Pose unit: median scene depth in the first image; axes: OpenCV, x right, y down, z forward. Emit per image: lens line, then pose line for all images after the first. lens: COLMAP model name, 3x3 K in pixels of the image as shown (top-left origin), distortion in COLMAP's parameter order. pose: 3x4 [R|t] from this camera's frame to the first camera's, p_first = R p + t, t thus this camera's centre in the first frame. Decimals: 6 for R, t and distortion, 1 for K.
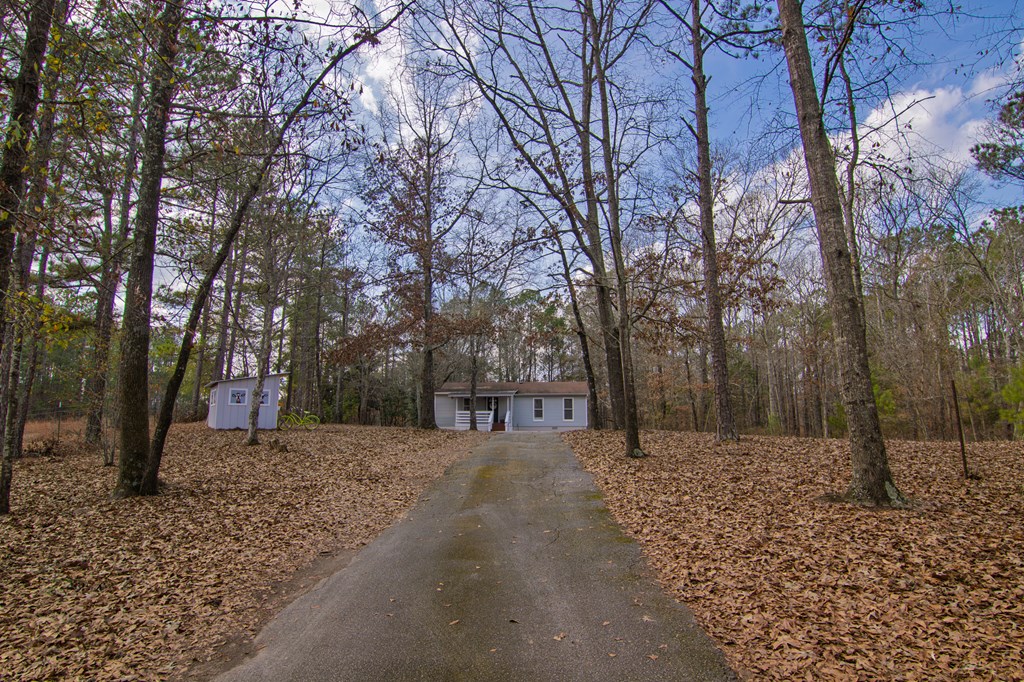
lens RADIAL K [[534.6, 0, 509.0], [0, 534.6, 347.4], [0, 0, 1]] dist [-0.002170, -0.014987]
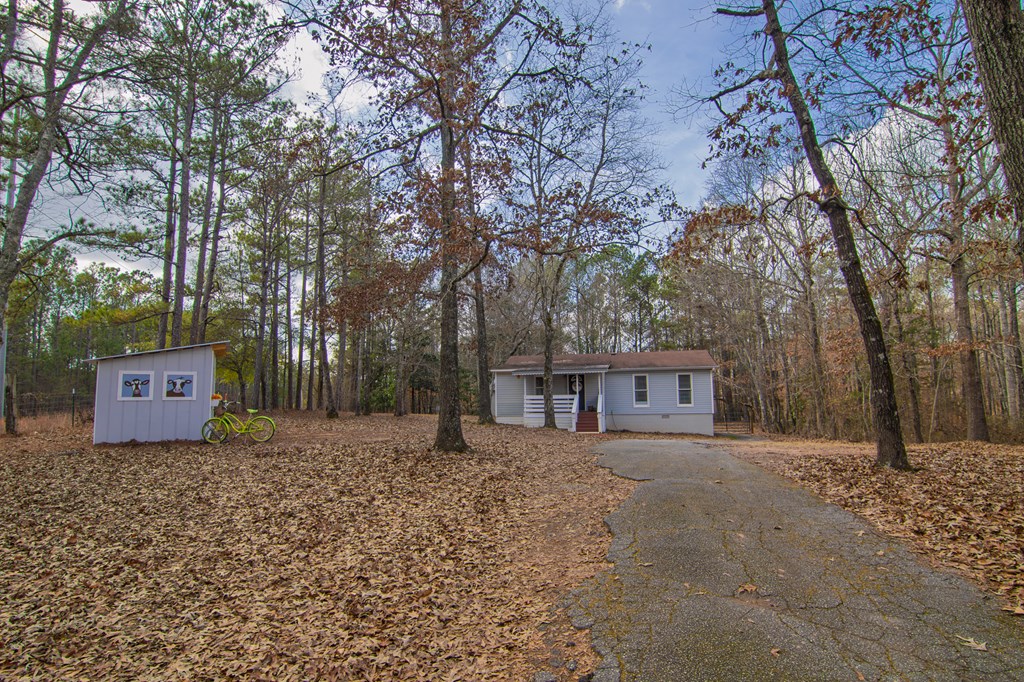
lens RADIAL K [[534.6, 0, 509.0], [0, 534.6, 347.4], [0, 0, 1]] dist [-0.002170, -0.014987]
pose [[0.990008, -0.026192, -0.138558, -0.019806], [0.032576, 0.998500, 0.044006, 0.024174], [0.137198, -0.048080, 0.989376, 0.300590]]
